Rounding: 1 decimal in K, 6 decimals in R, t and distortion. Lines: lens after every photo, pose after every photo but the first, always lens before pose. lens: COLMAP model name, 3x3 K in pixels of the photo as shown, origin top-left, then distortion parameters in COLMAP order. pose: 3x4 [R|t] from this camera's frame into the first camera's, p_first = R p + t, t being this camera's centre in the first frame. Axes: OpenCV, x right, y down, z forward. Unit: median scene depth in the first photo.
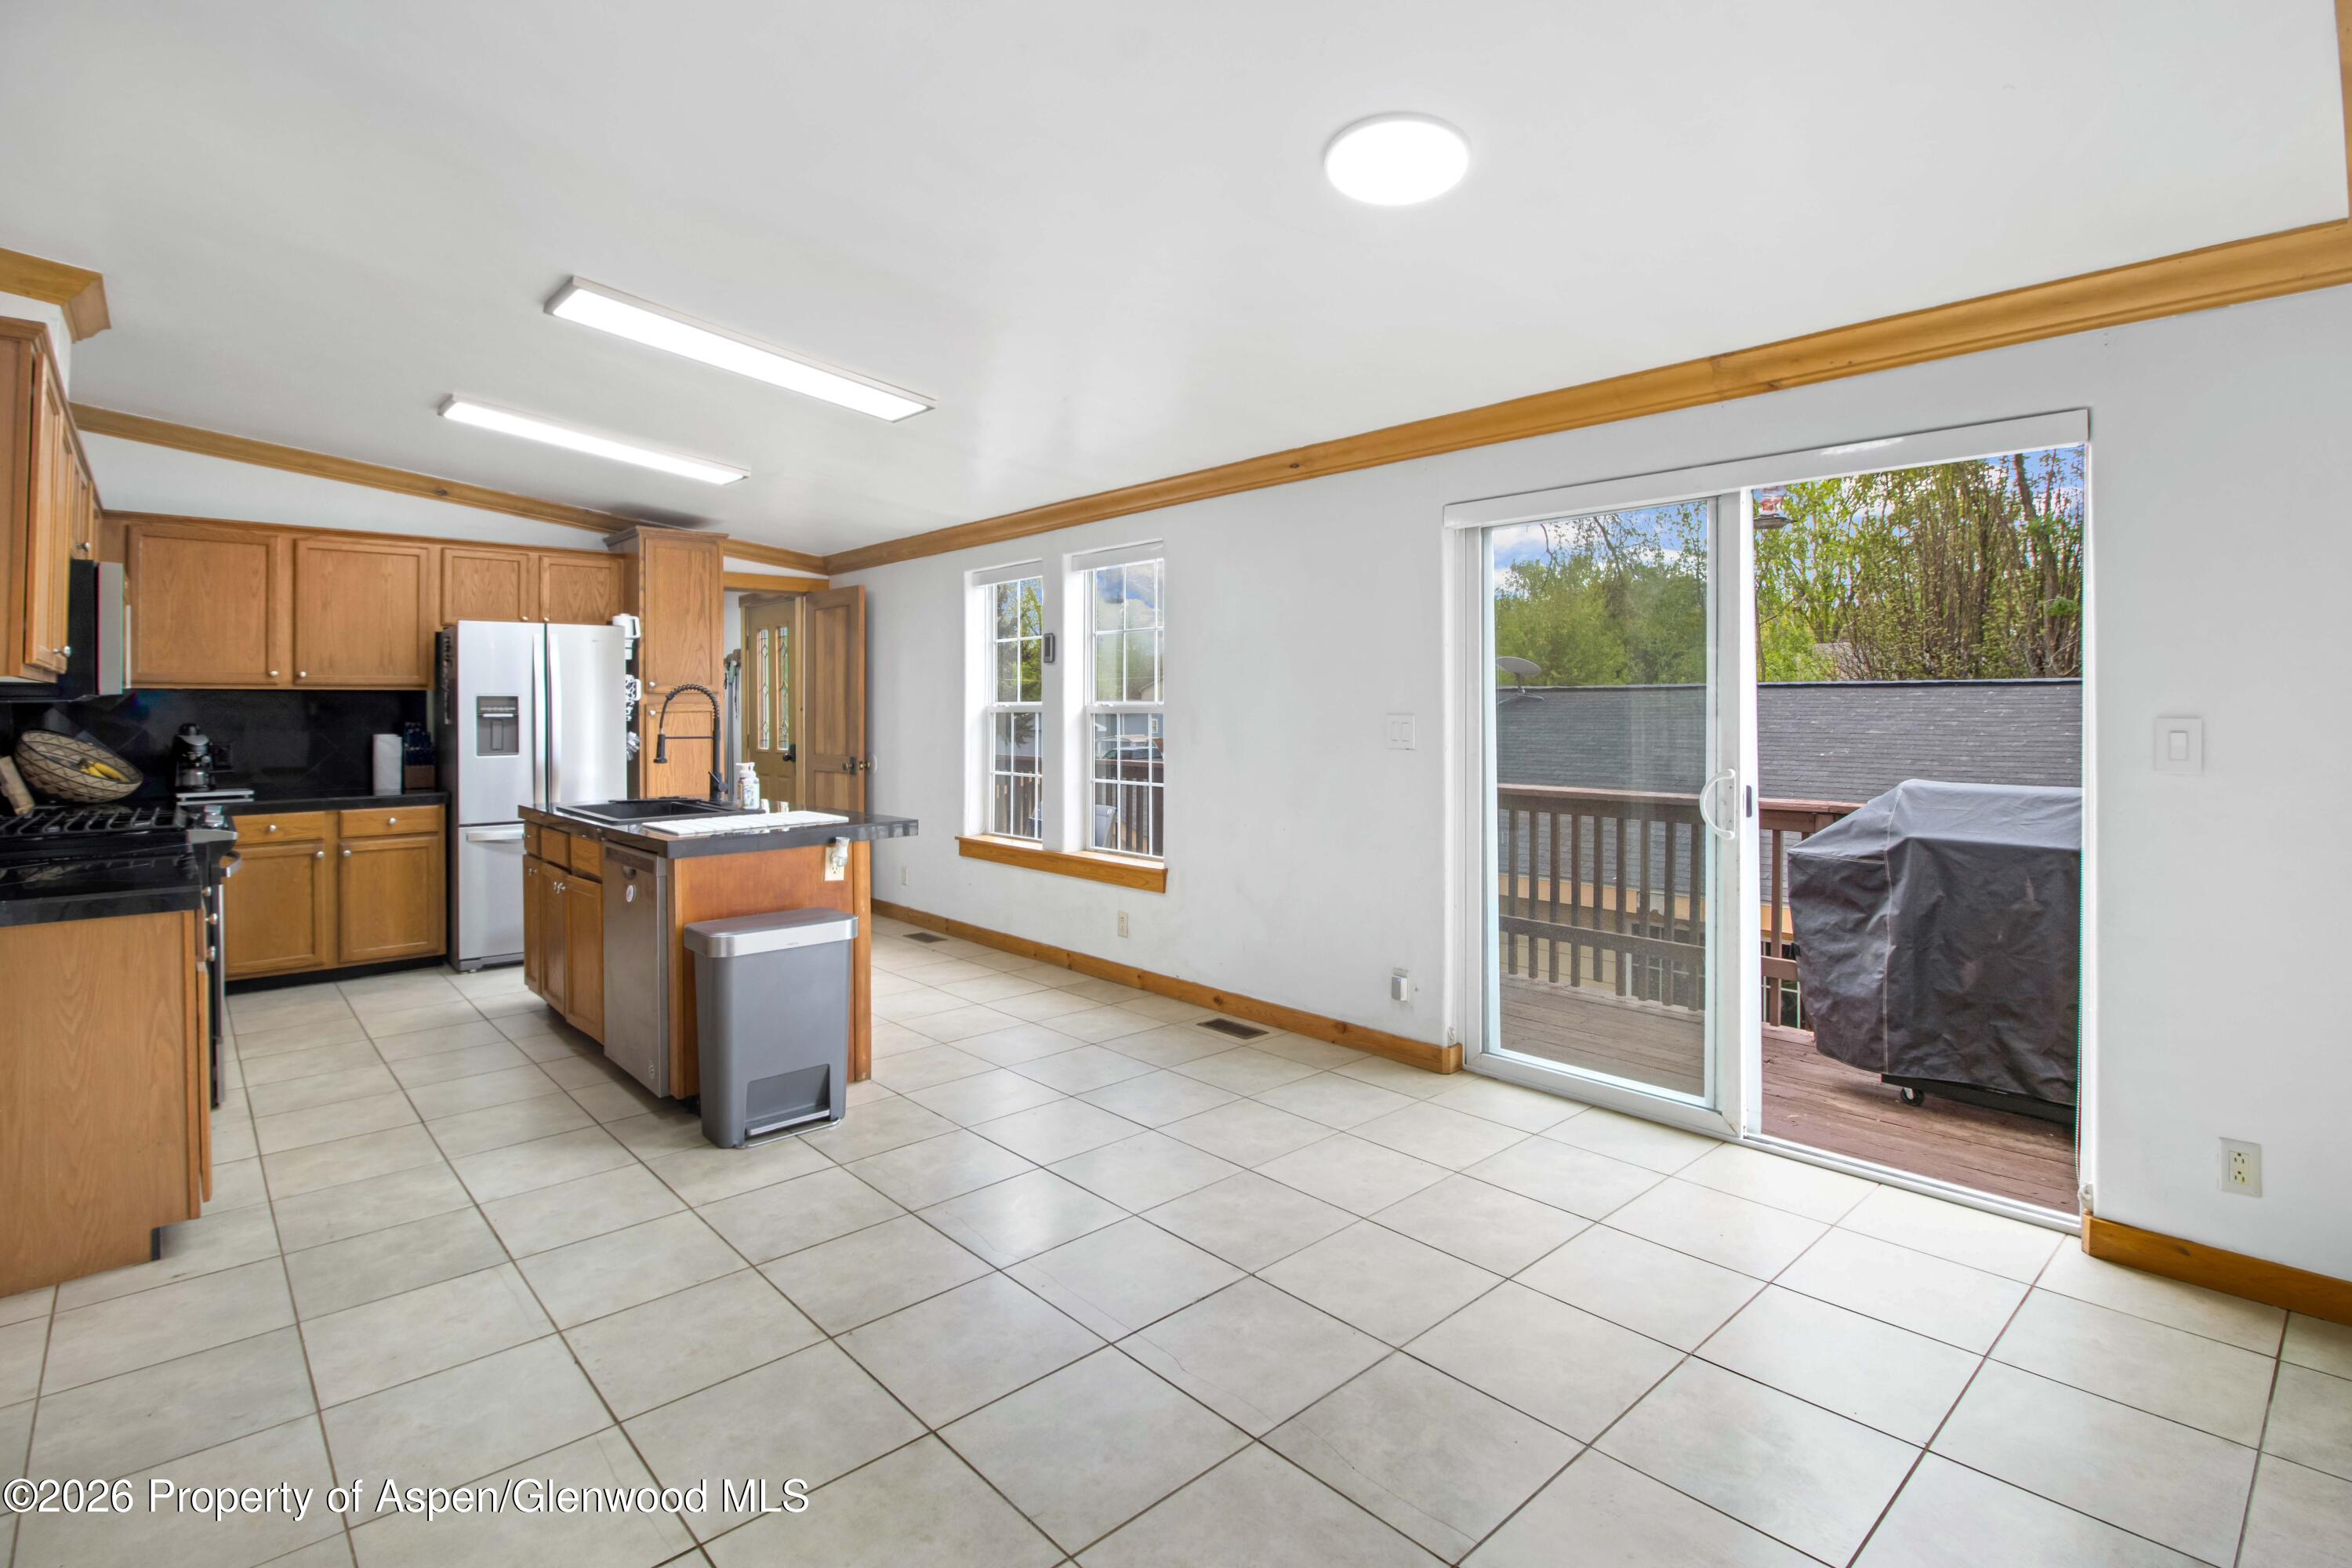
lens RADIAL K [[1111.2, 0, 1185.9], [0, 1111.2, 706.3], [0, 0, 1]] dist [-0.018801, -0.000473]
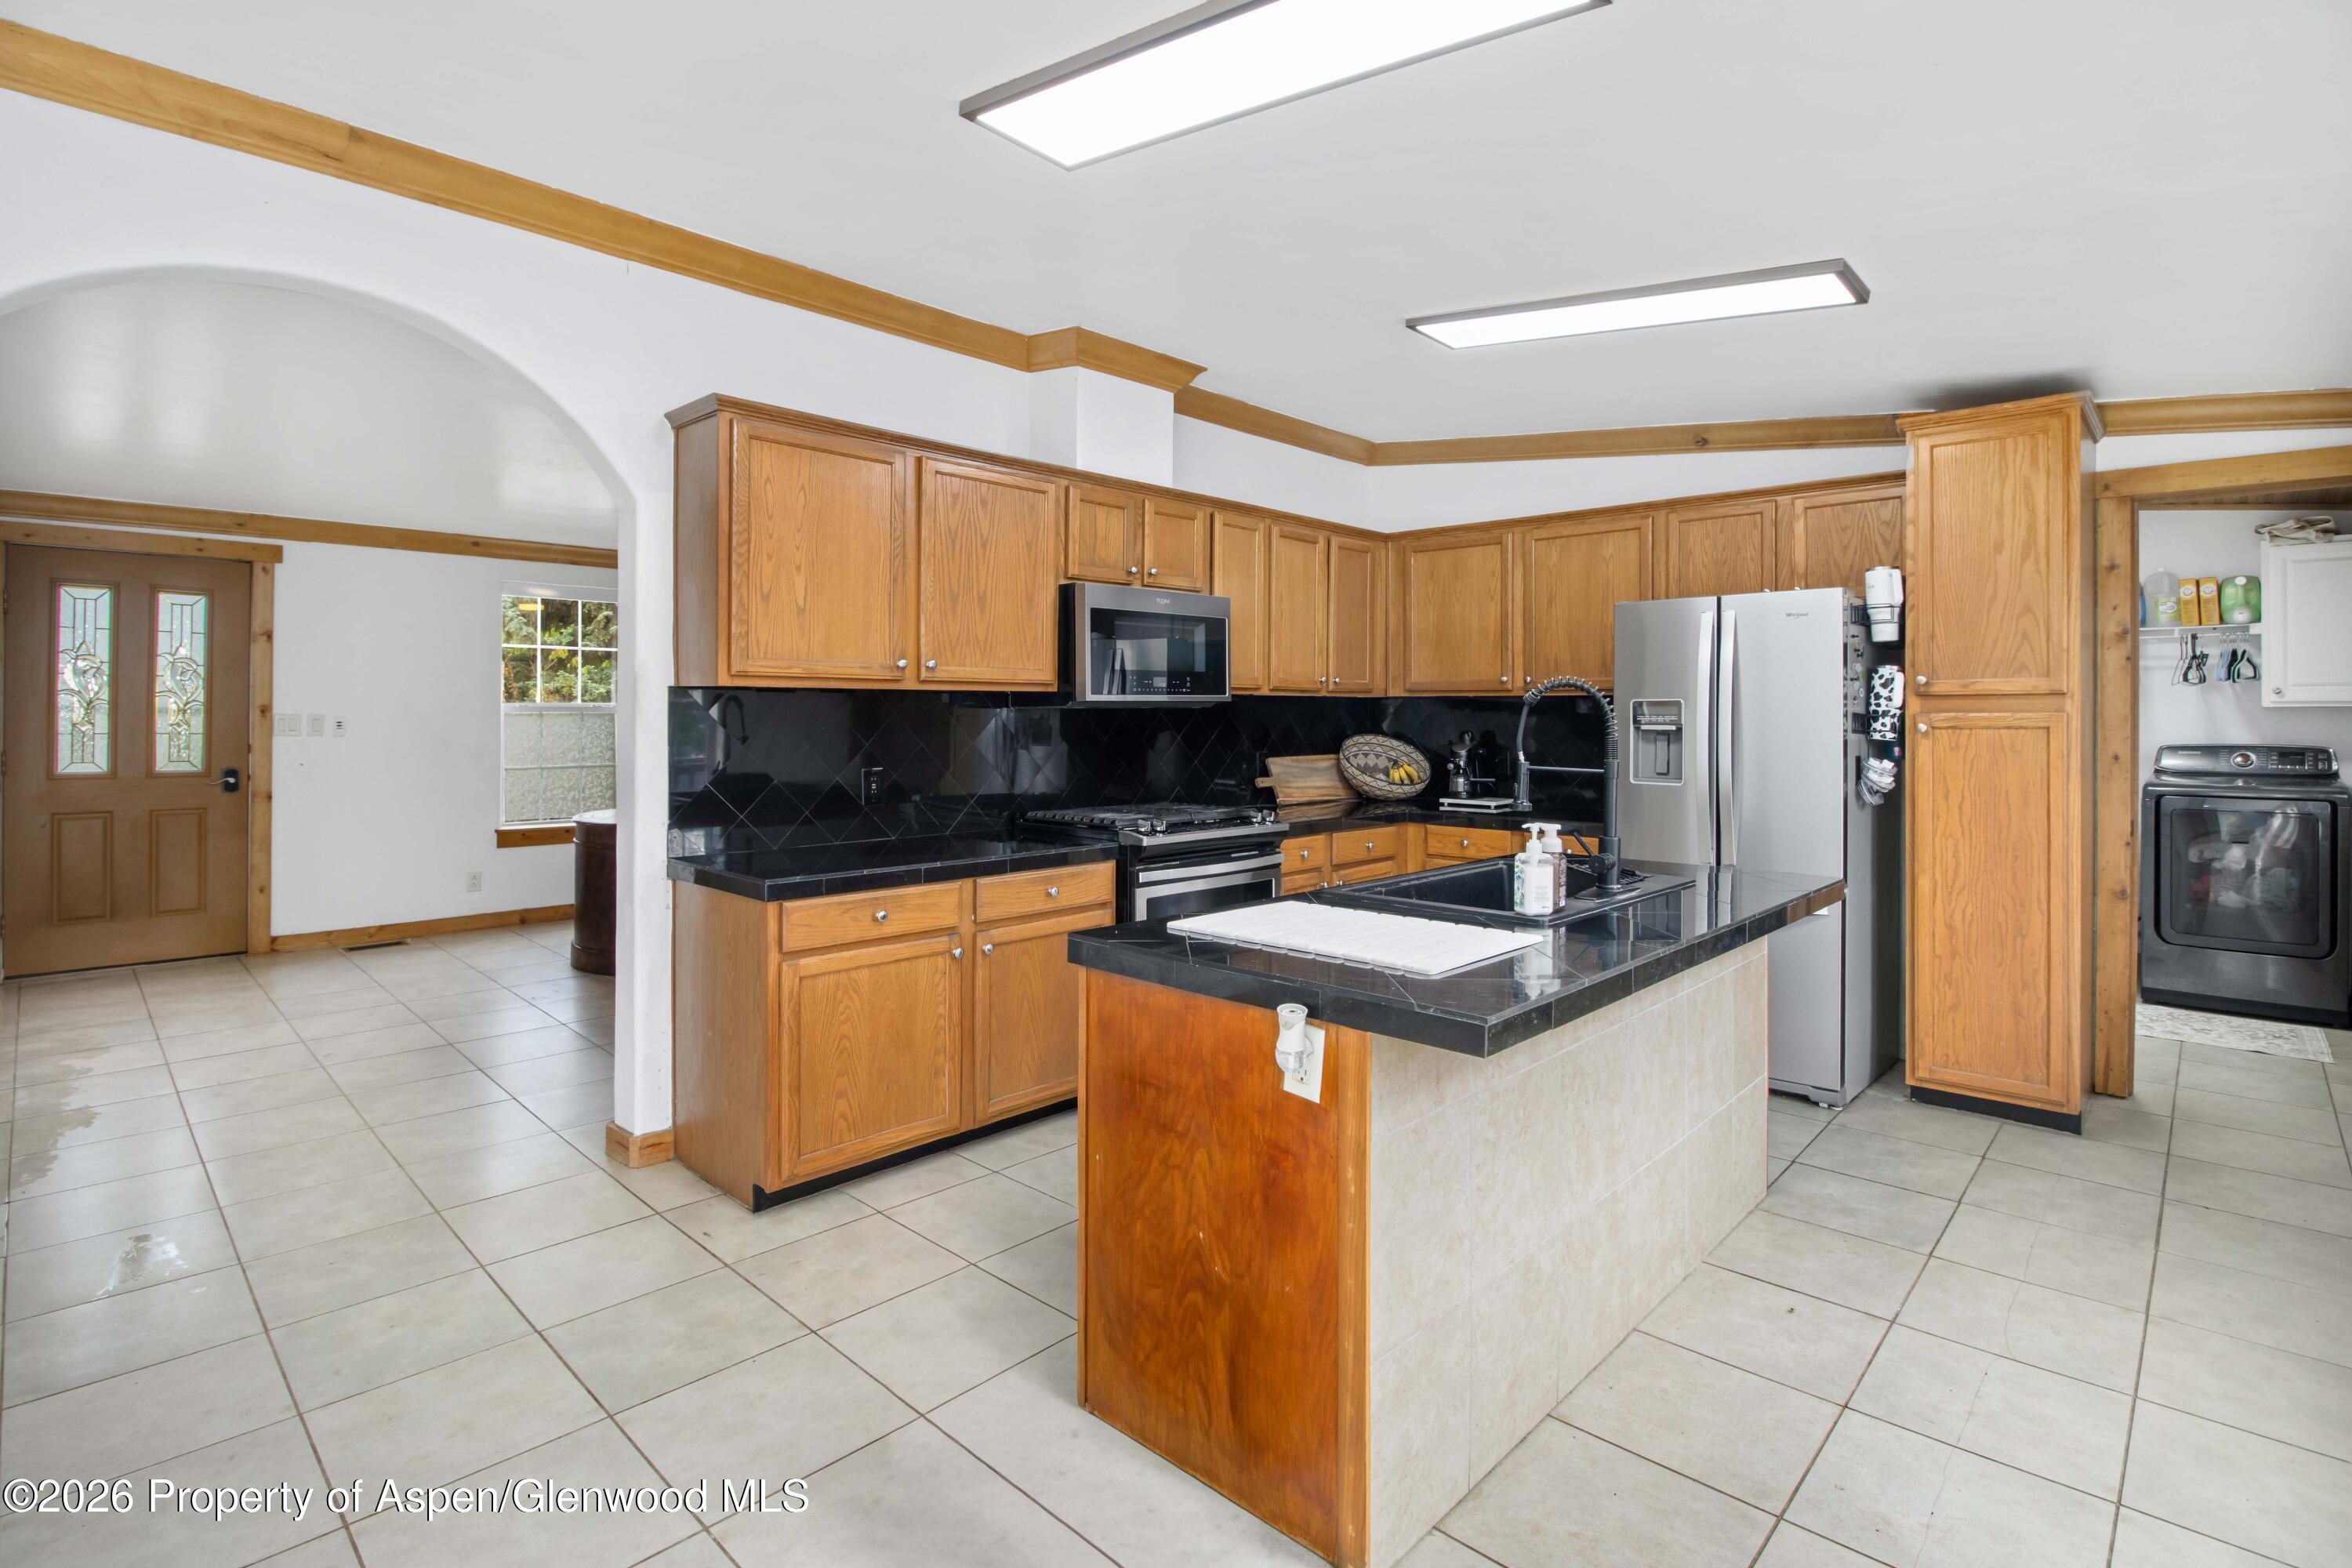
lens RADIAL K [[1111.2, 0, 1178.9], [0, 1111.2, 706.4], [0, 0, 1]] dist [-0.018801, -0.000473]
pose [[0.067320, -0.002850, -0.997727, 0.098290], [-0.006421, 0.999974, -0.003290, -0.000986], [0.997711, 0.006628, 0.067300, 0.675134]]
